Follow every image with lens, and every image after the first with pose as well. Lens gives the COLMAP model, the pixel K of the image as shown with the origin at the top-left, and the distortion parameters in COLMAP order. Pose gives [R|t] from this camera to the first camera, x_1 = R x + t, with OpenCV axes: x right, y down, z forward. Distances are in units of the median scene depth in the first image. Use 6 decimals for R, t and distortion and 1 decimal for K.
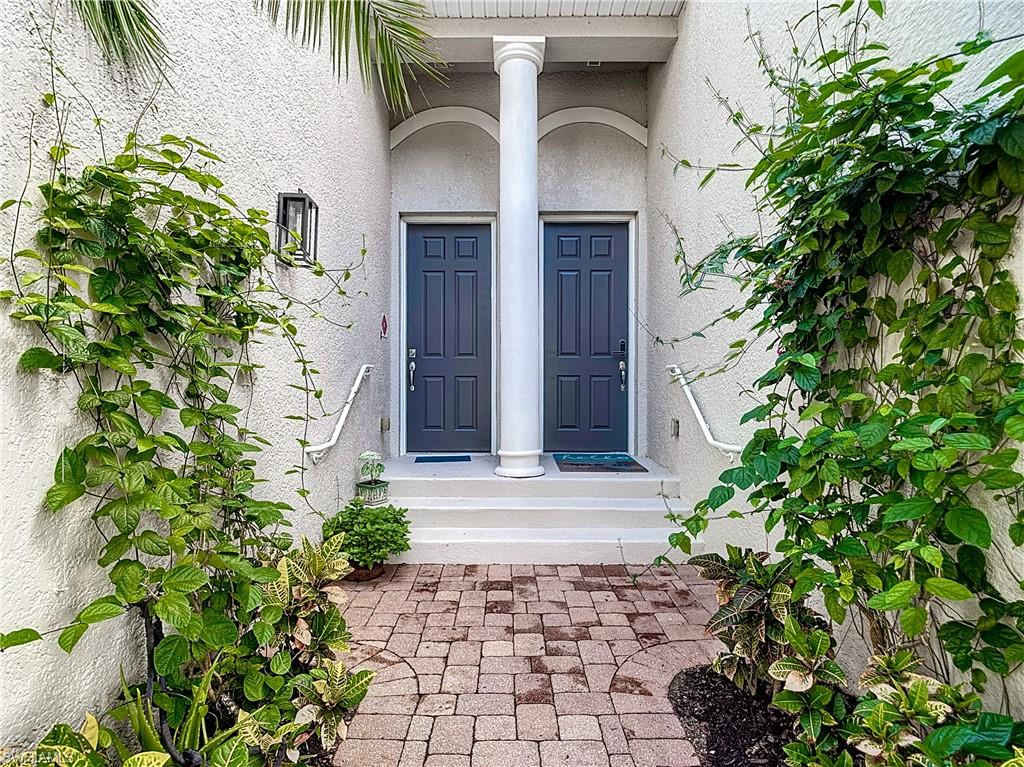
lens RADIAL K [[547.7, 0, 508.8], [0, 547.7, 398.7], [0, 0, 1]] dist [0.013153, -0.024256]
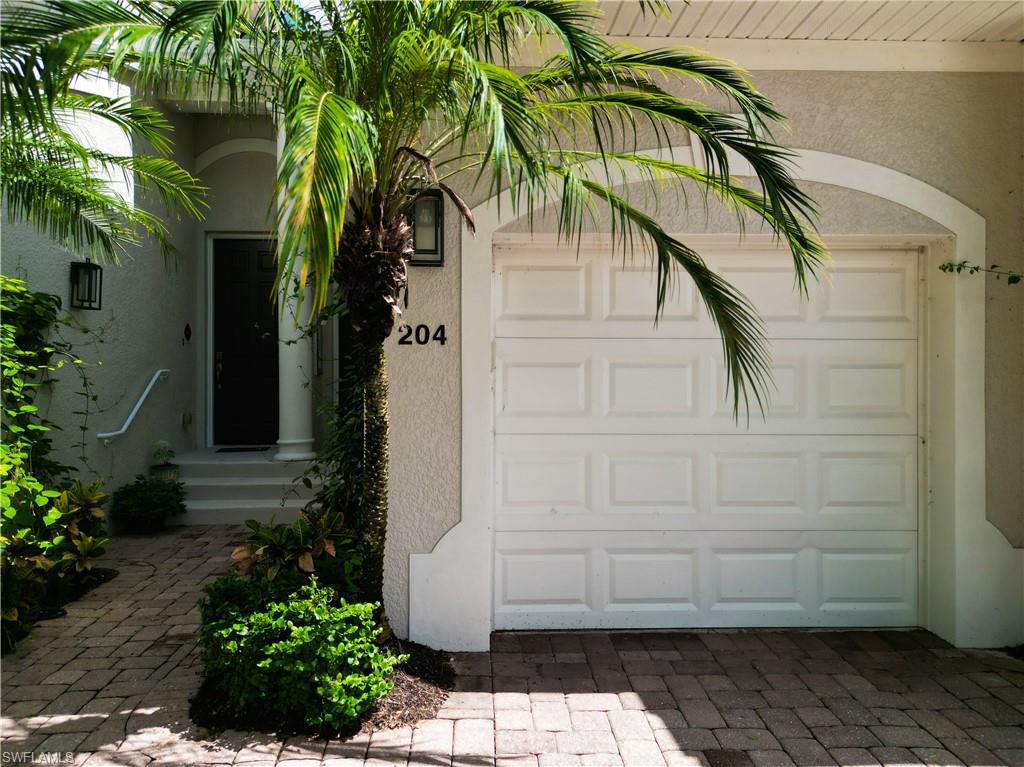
lens RADIAL K [[743.5, 0, 513.9], [0, 743.5, 387.2], [0, 0, 1]] dist [0.047694, -0.063167]
pose [[0.998014, -0.003296, 0.062904, 0.490140], [0.003338, 0.999994, -0.000561, -0.023202], [-0.062902, 0.000770, 0.998019, -0.837218]]
